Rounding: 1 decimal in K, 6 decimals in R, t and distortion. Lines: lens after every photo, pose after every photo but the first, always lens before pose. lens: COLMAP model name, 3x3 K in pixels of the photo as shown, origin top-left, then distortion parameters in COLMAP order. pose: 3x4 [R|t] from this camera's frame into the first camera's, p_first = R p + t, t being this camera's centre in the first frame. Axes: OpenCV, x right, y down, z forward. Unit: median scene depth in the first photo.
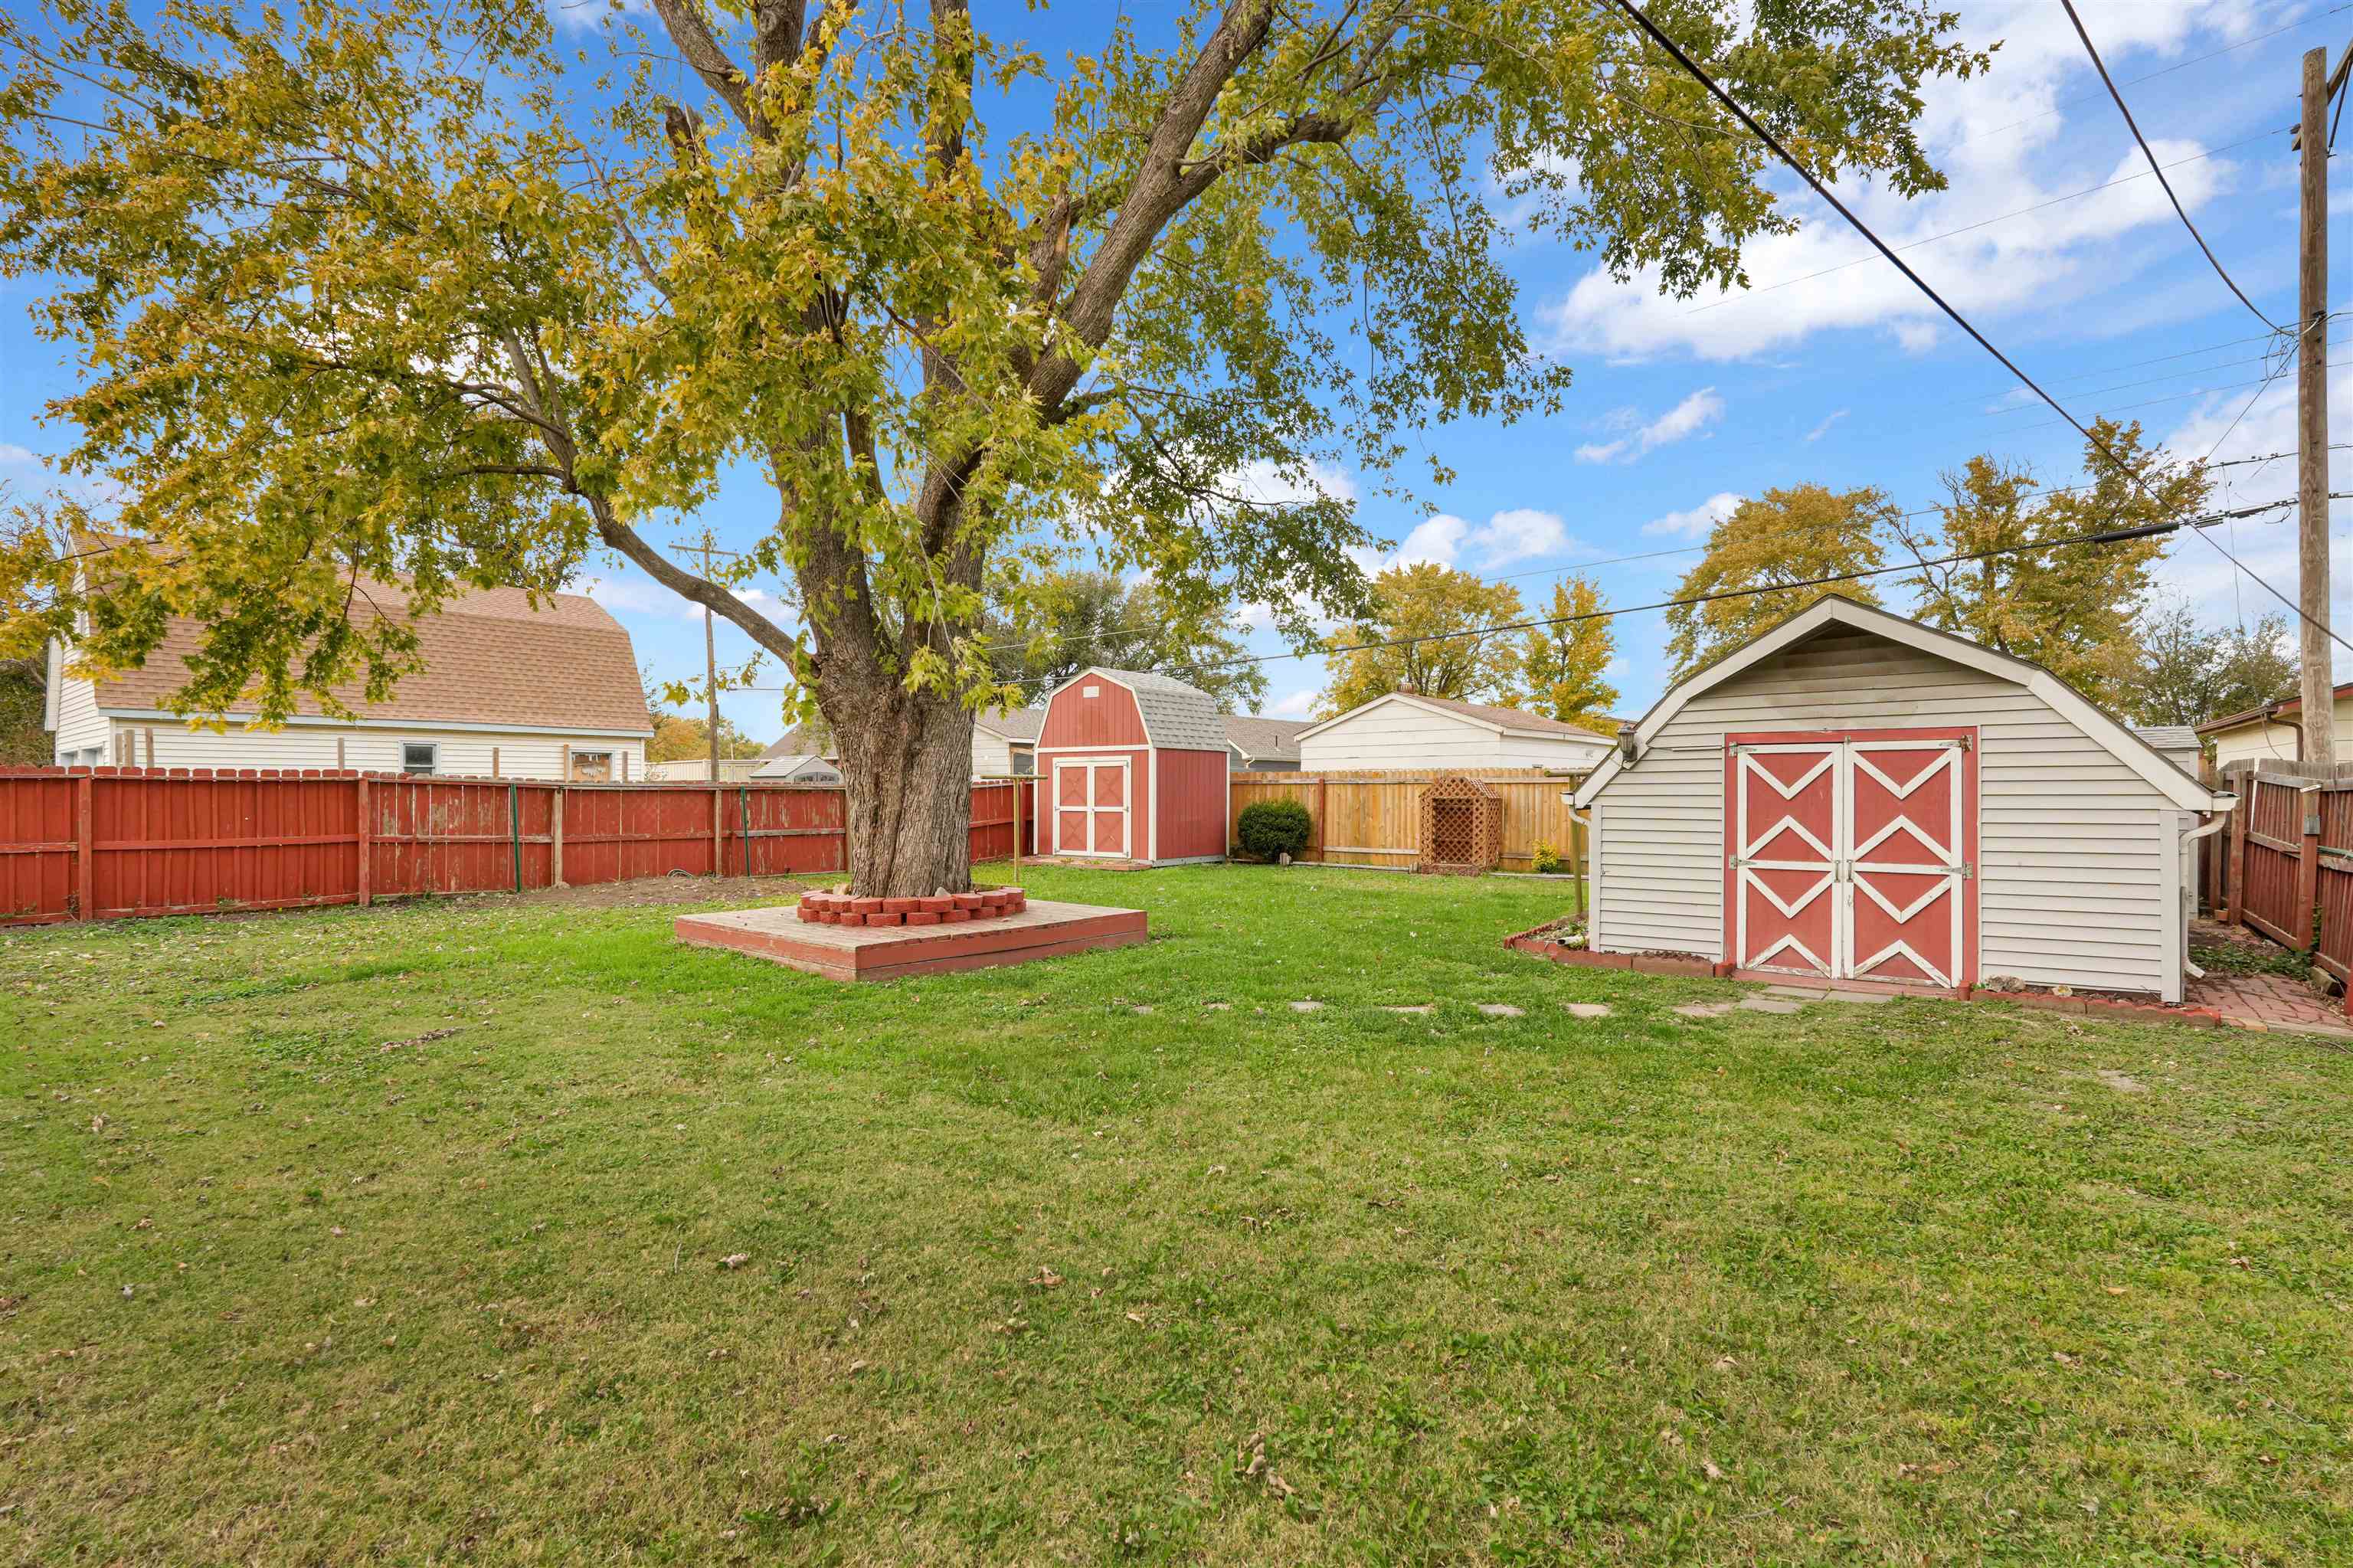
lens RADIAL K [[1067.5, 0, 1179.8], [0, 1067.5, 795.8], [0, 0, 1]] dist [-0.000384, 0.000545]
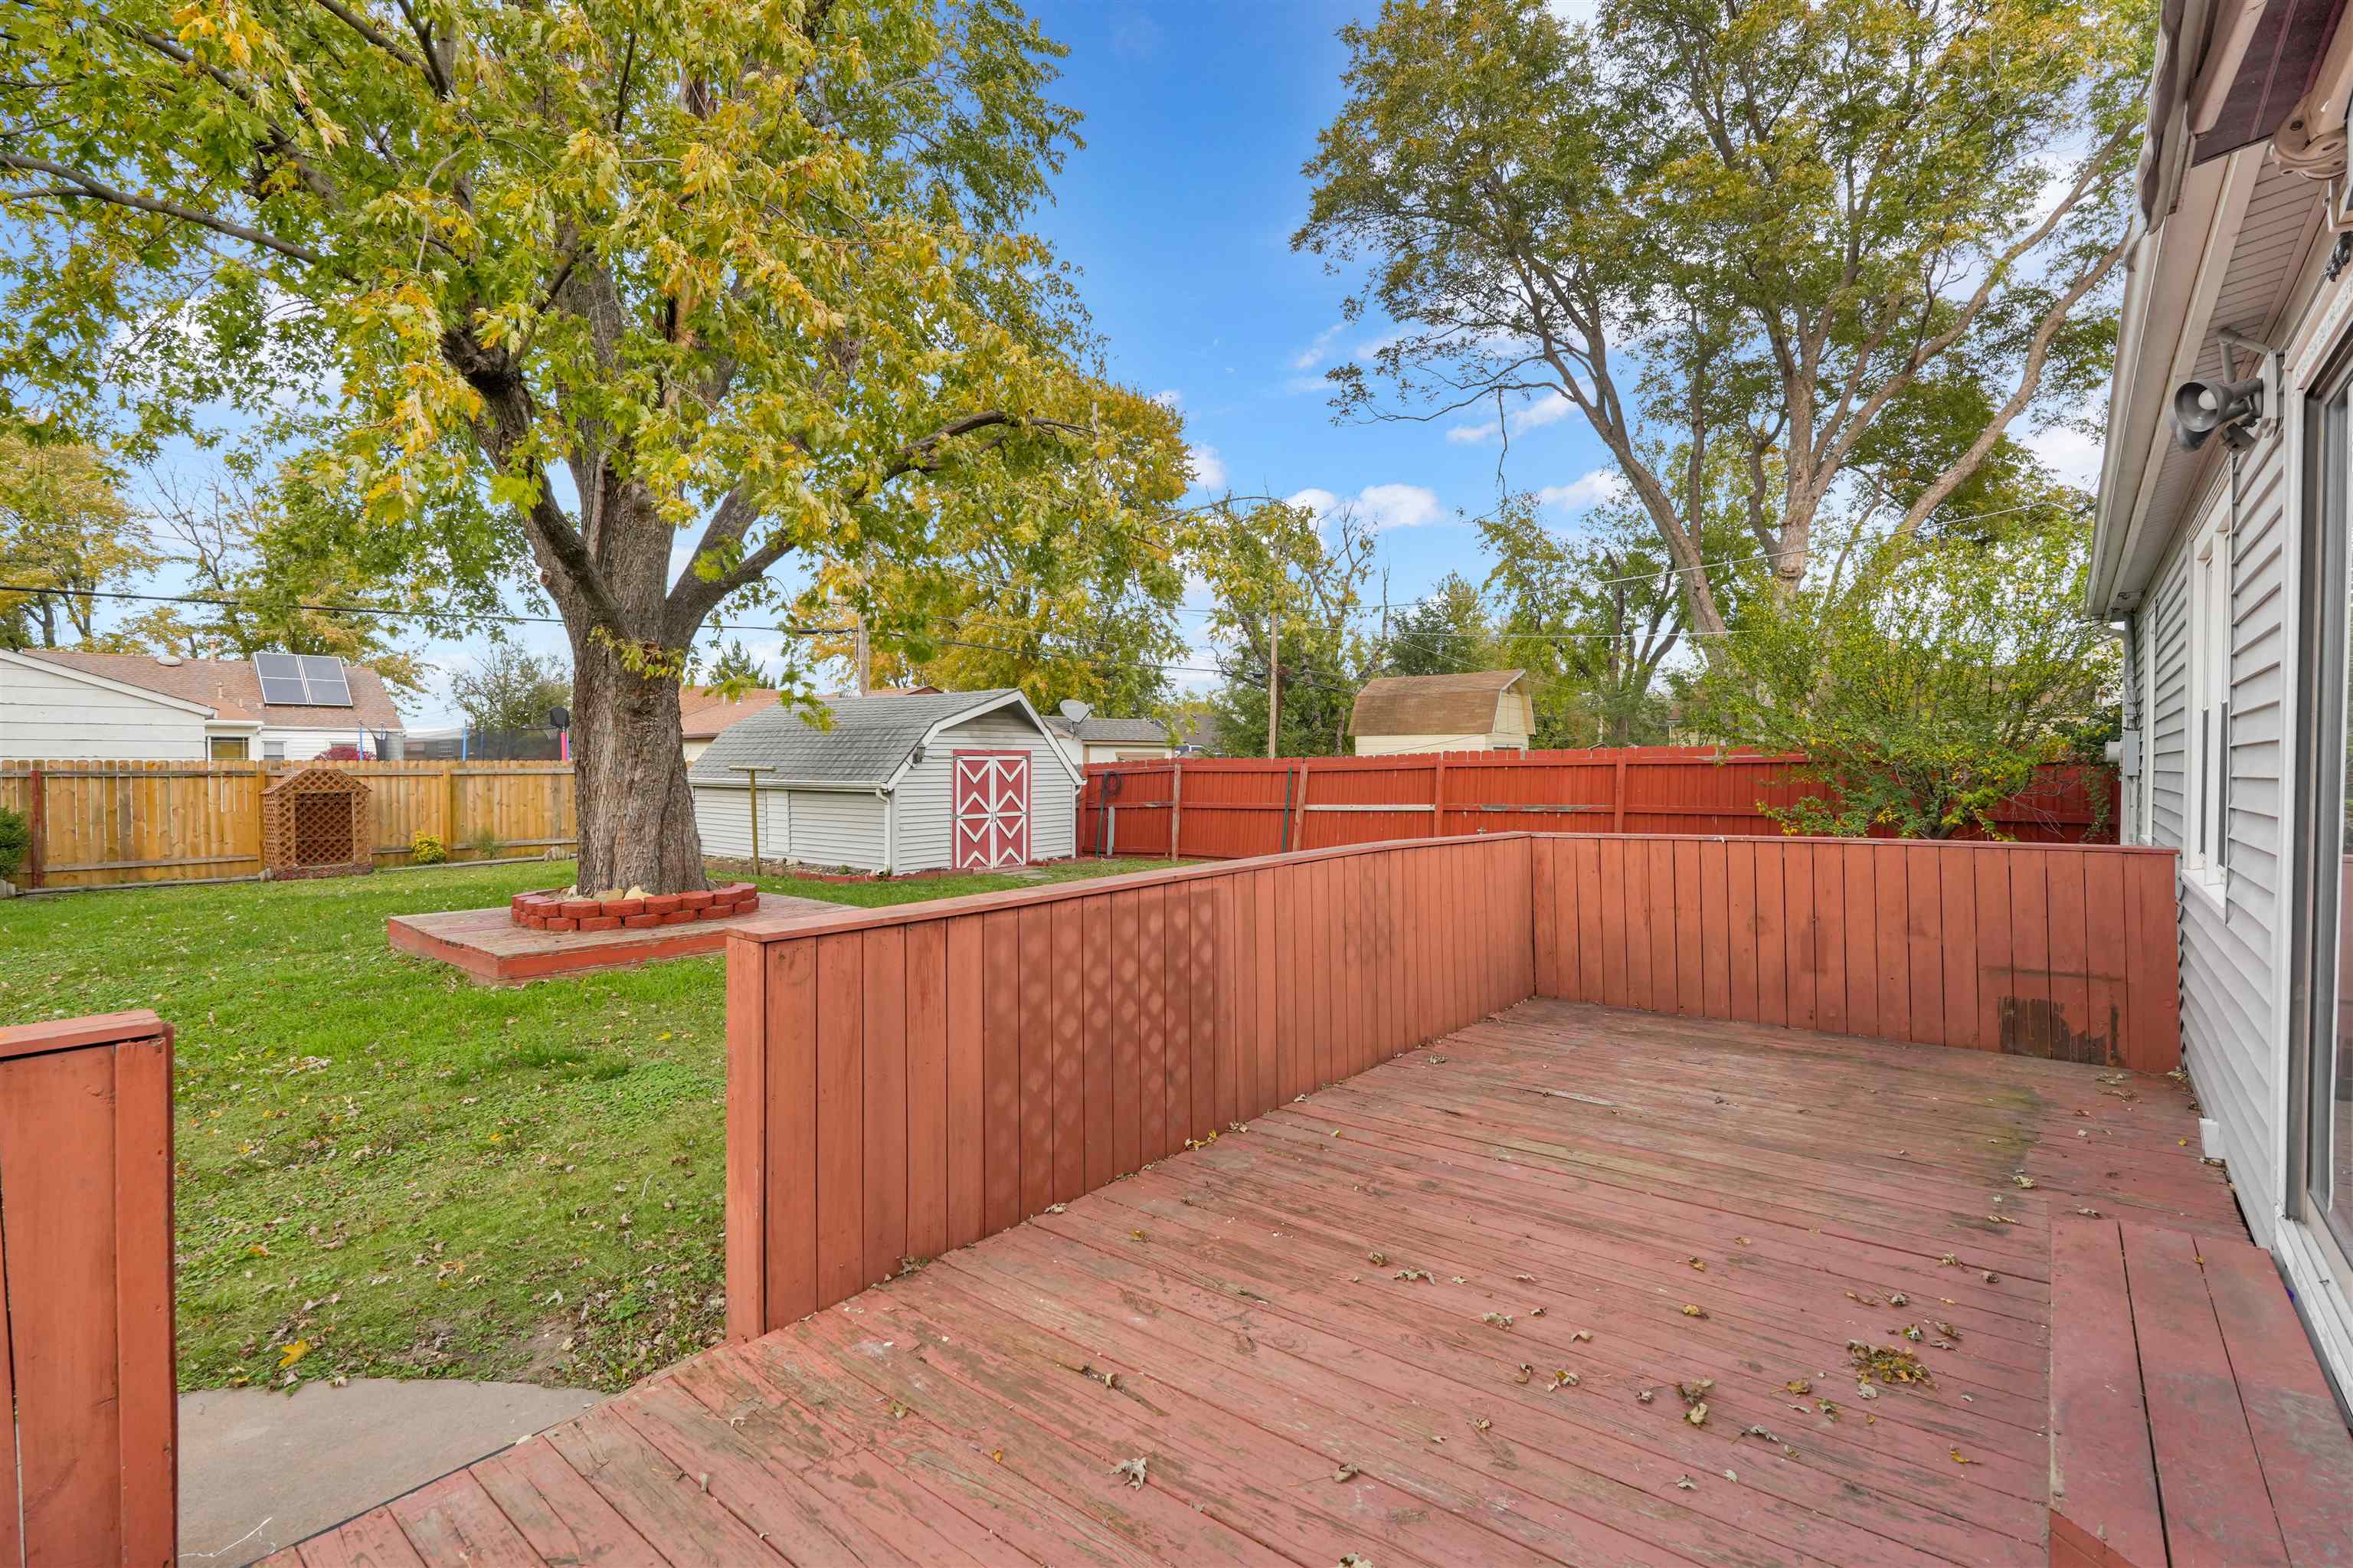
lens RADIAL K [[1067.5, 0, 1176.6], [0, 1067.5, 792.4], [0, 0, 1]] dist [-0.000384, 0.000545]
pose [[0.003616, -0.020229, 0.999789, -1.414292], [0.012584, 0.999717, 0.020182, -0.015647], [-0.999914, 0.012509, 0.003870, 0.594135]]
